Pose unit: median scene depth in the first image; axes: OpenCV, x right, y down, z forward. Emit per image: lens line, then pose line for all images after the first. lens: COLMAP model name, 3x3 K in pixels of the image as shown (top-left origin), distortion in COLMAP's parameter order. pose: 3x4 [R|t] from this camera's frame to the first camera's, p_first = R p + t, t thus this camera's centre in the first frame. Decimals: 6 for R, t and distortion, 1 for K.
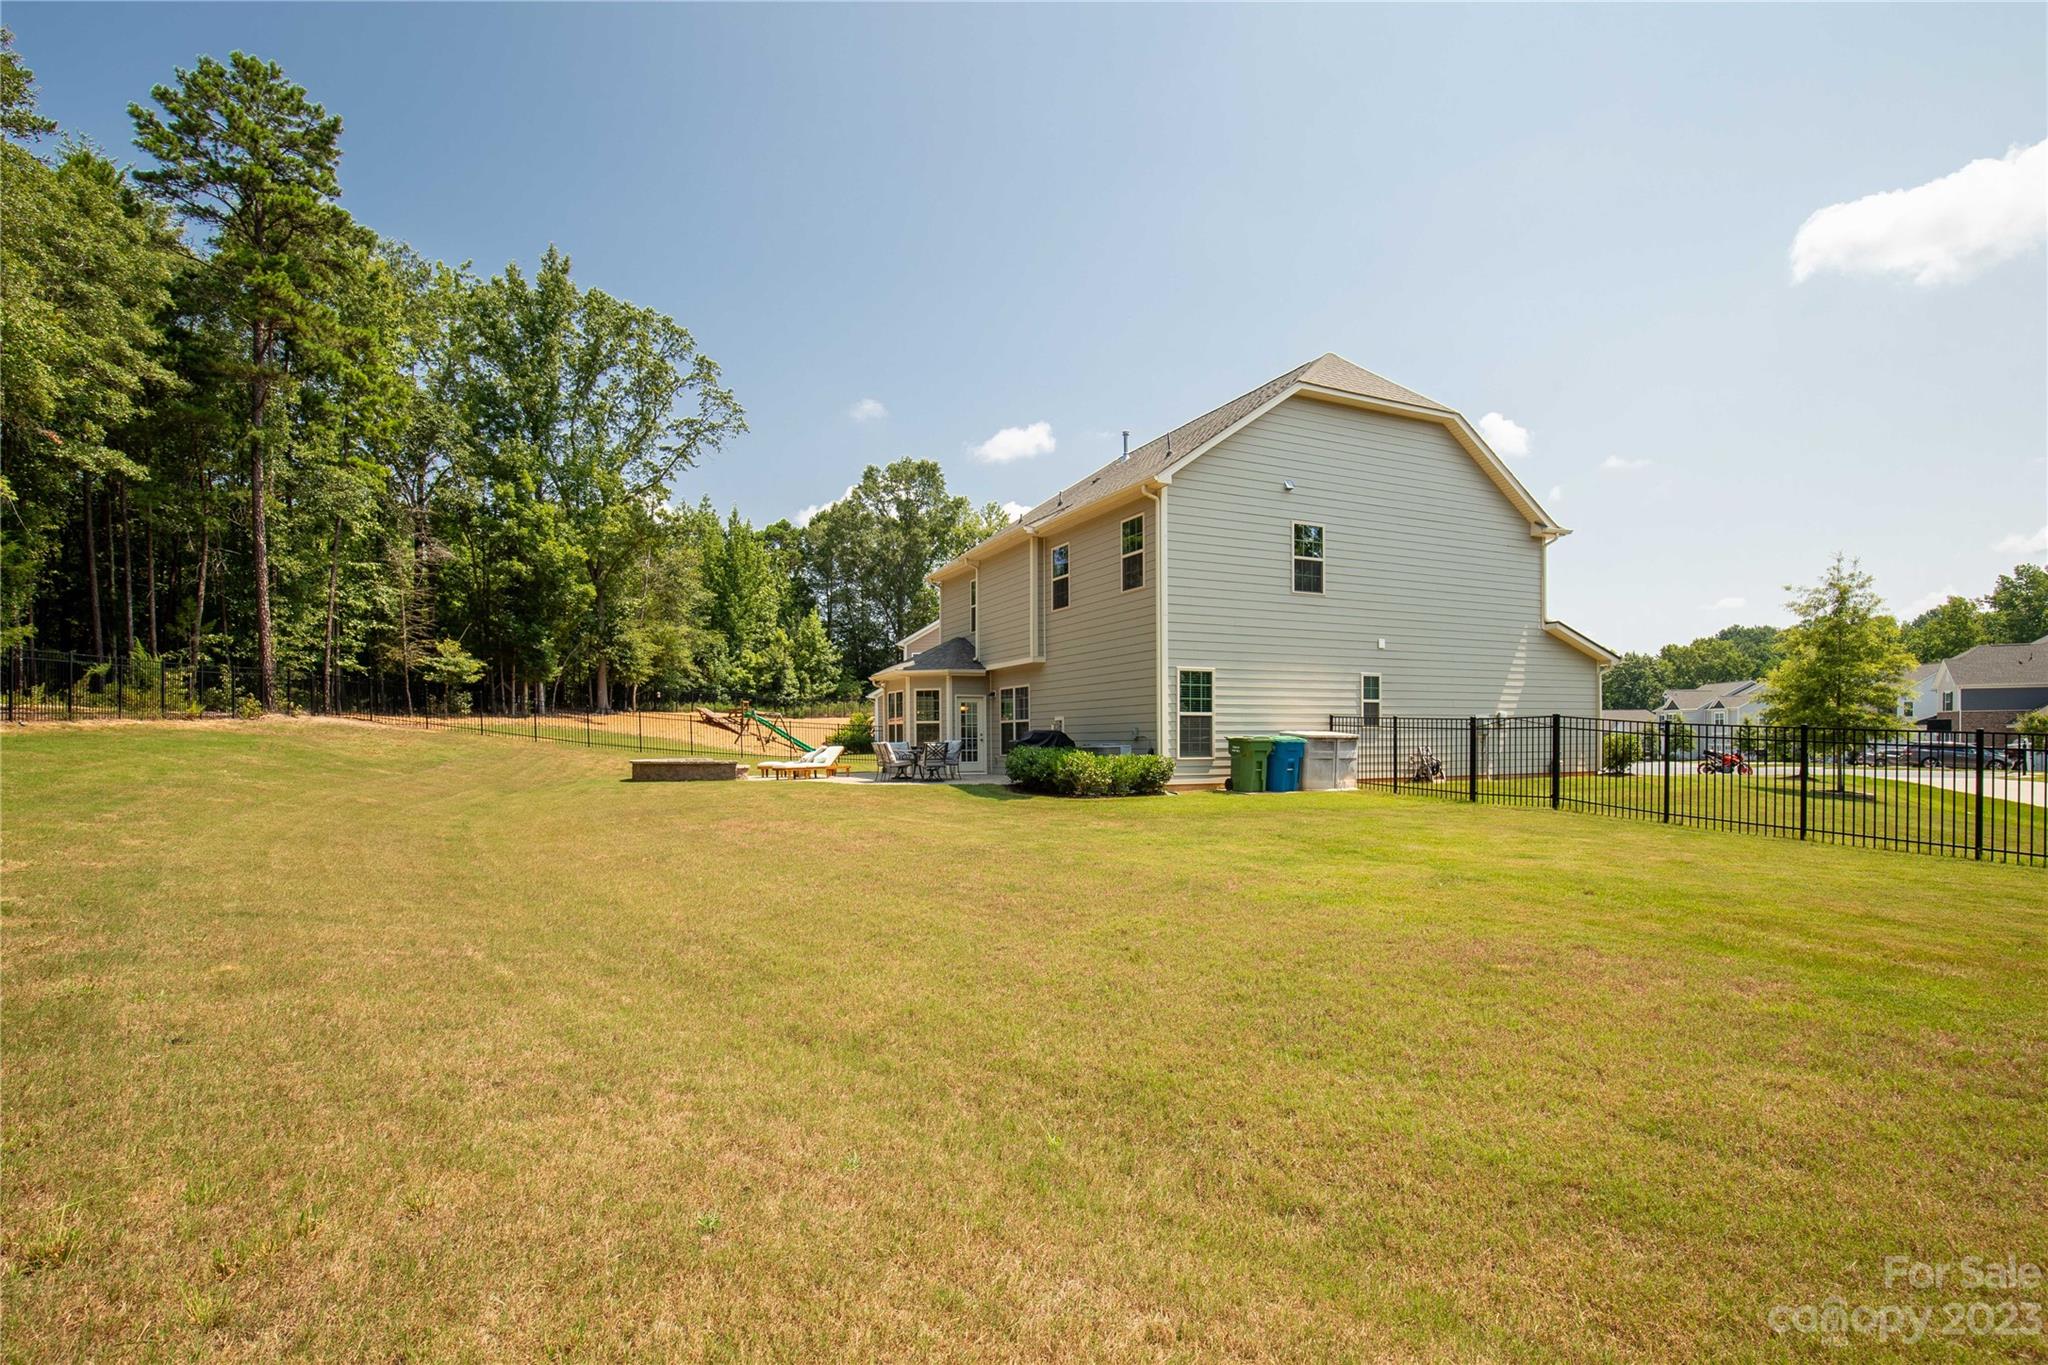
lens RADIAL K [[967.0, 0, 1011.2], [0, 967.0, 745.8], [0, 0, 1]] dist [-0.027116, 0.003420]
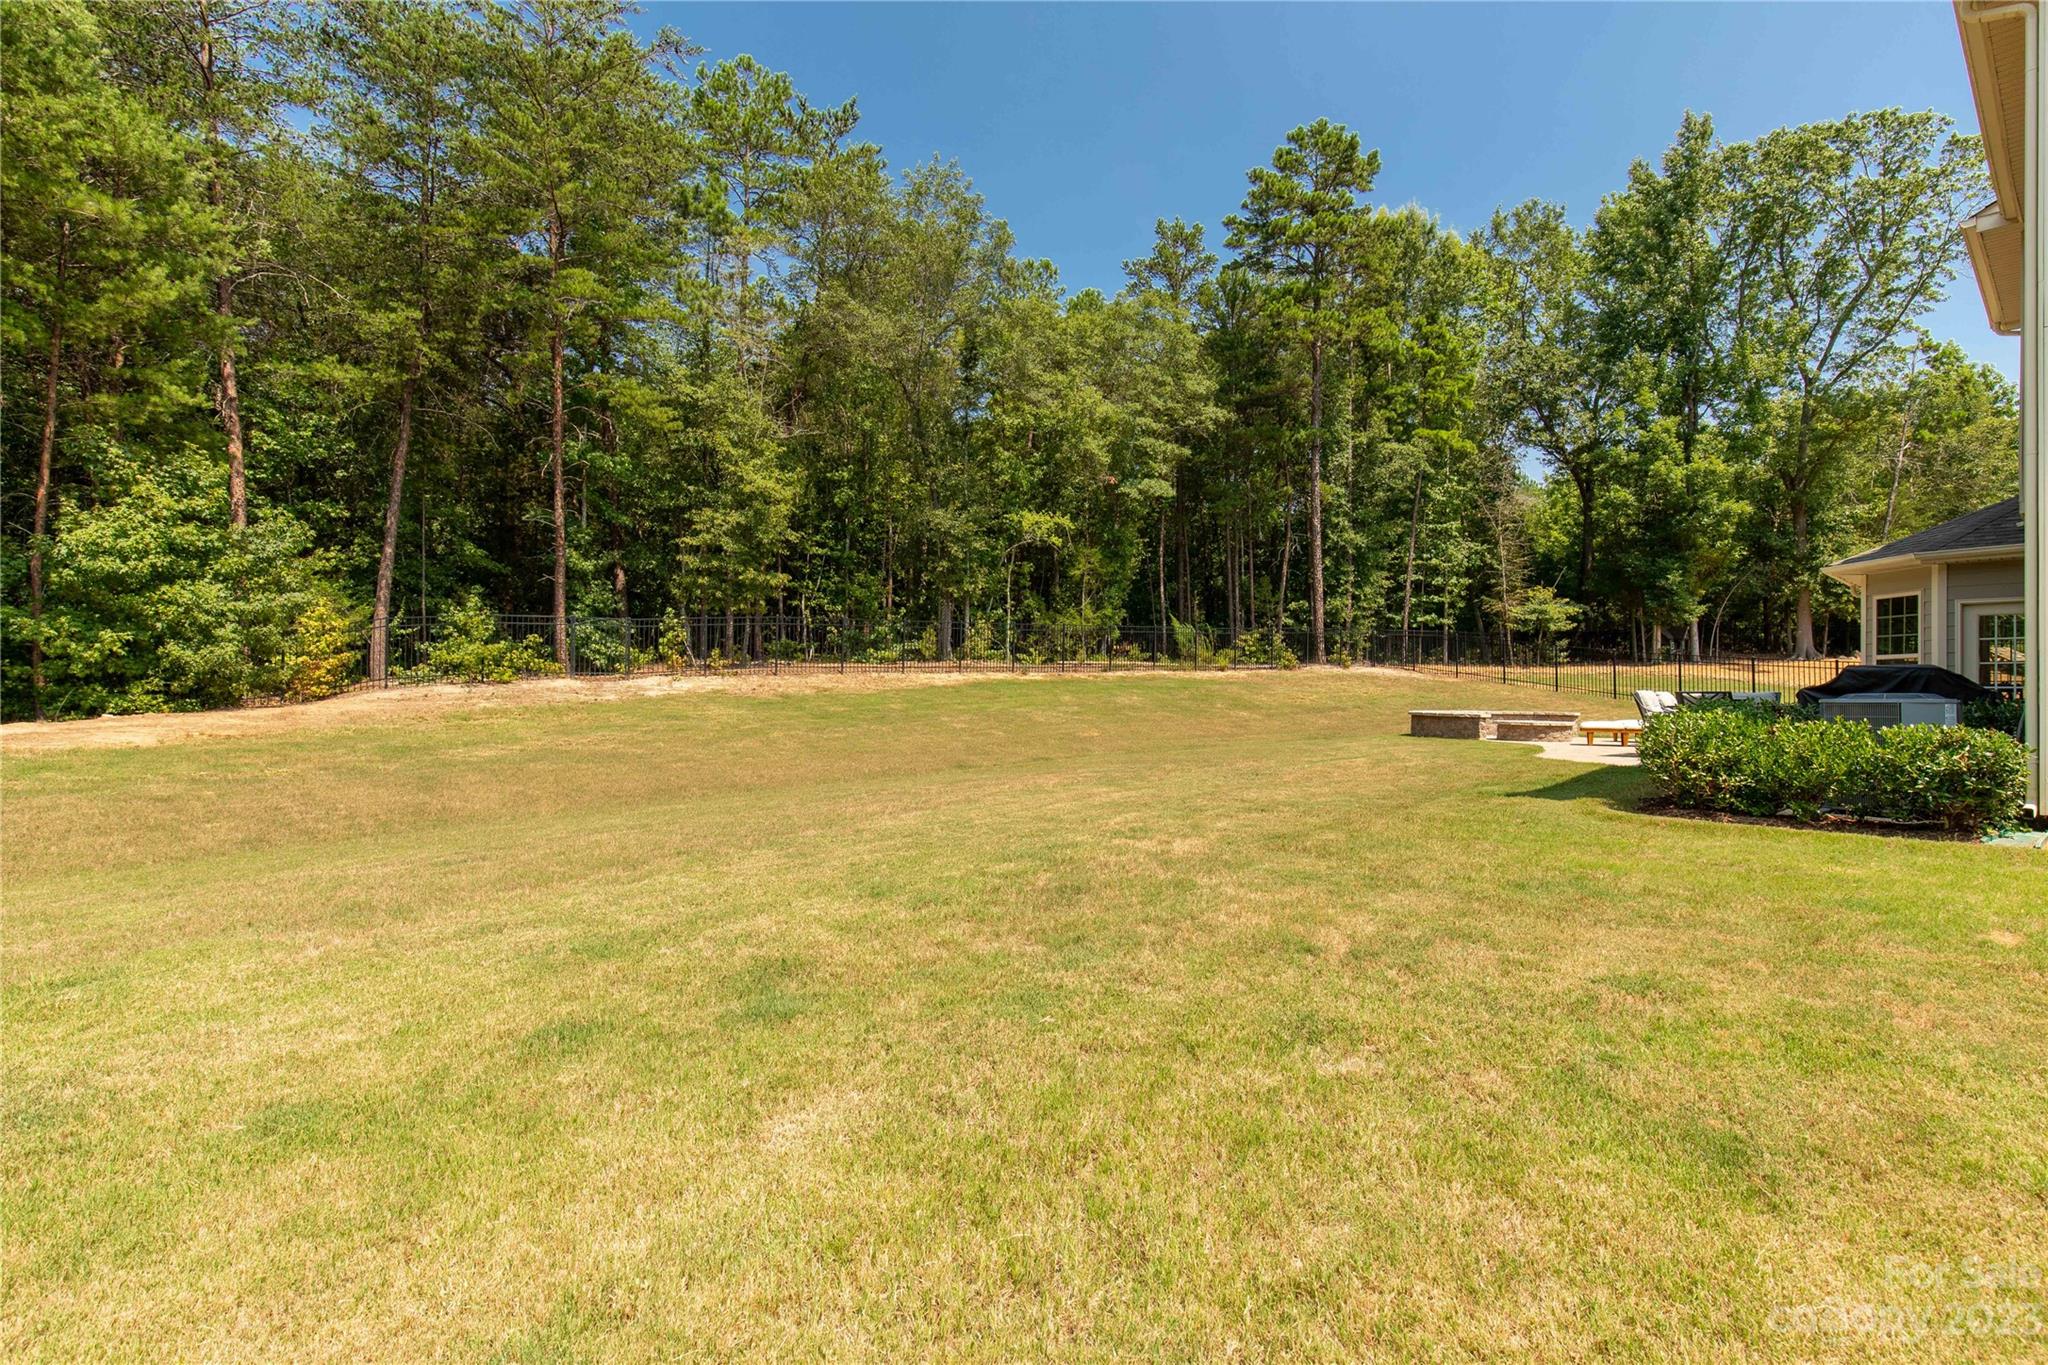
lens RADIAL K [[904.2, 0, 1017.8], [0, 904.2, 692.2], [0, 0, 1]] dist [-0.009458, -0.000663]
pose [[0.248635, 0.009438, -0.968551, 0.110034], [-0.016199, 0.999853, 0.005585, -0.000100], [0.968462, 0.014301, 0.248751, 0.167061]]
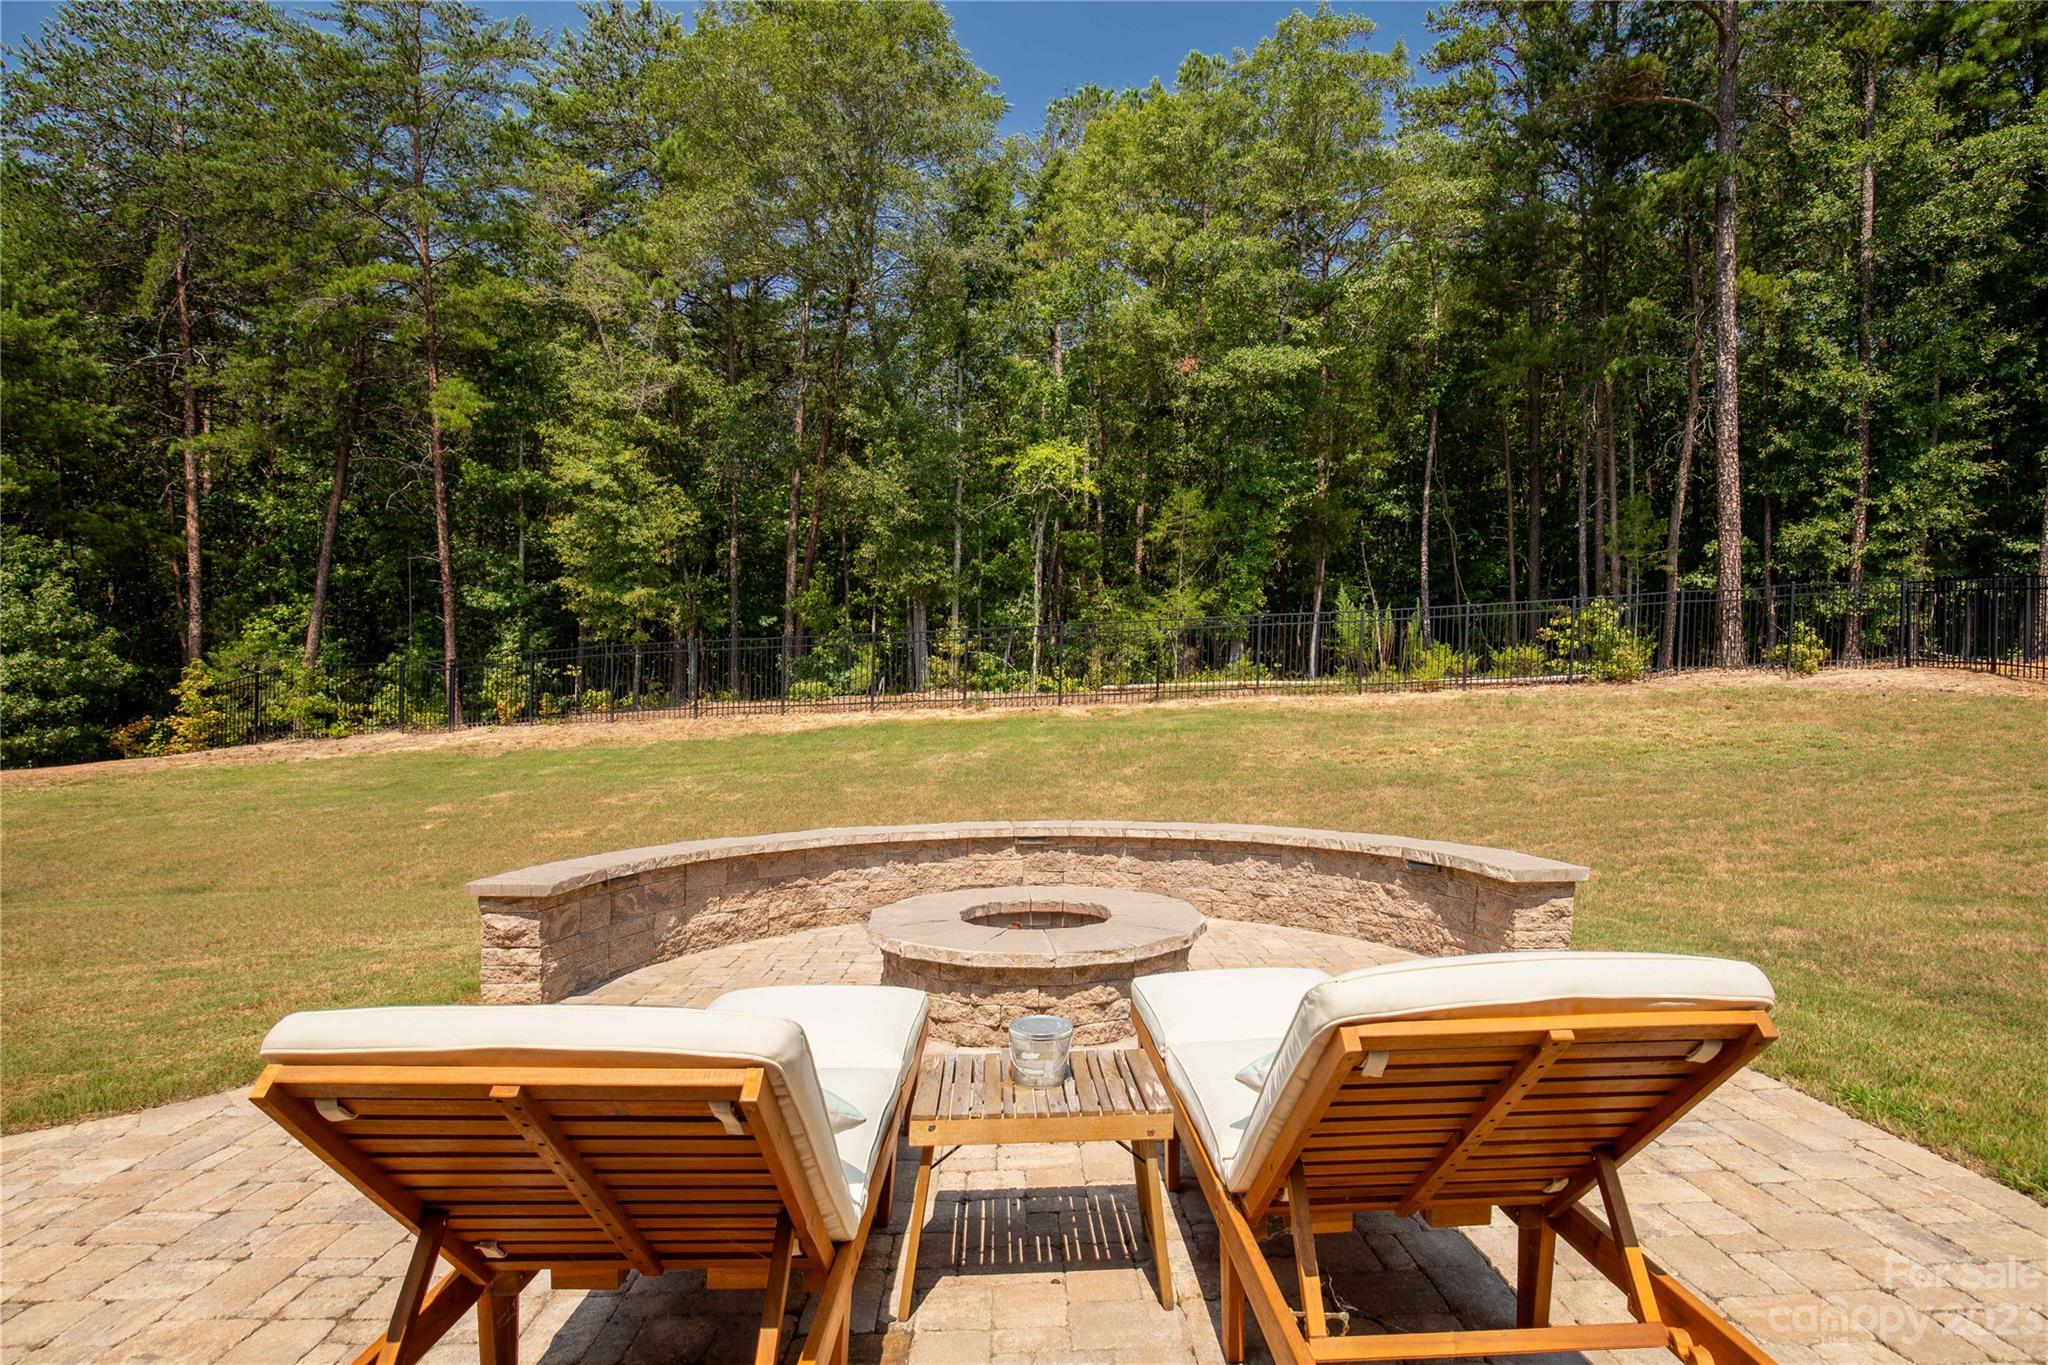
lens RADIAL K [[967.0, 0, 1040.1], [0, 967.0, 743.3], [0, 0, 1]] dist [-0.027116, 0.003420]
pose [[-0.391531, 0.030125, -0.919672, -0.057326], [0.006045, 0.999527, 0.030167, -0.005466], [0.920145, 0.006252, -0.391527, 0.411772]]
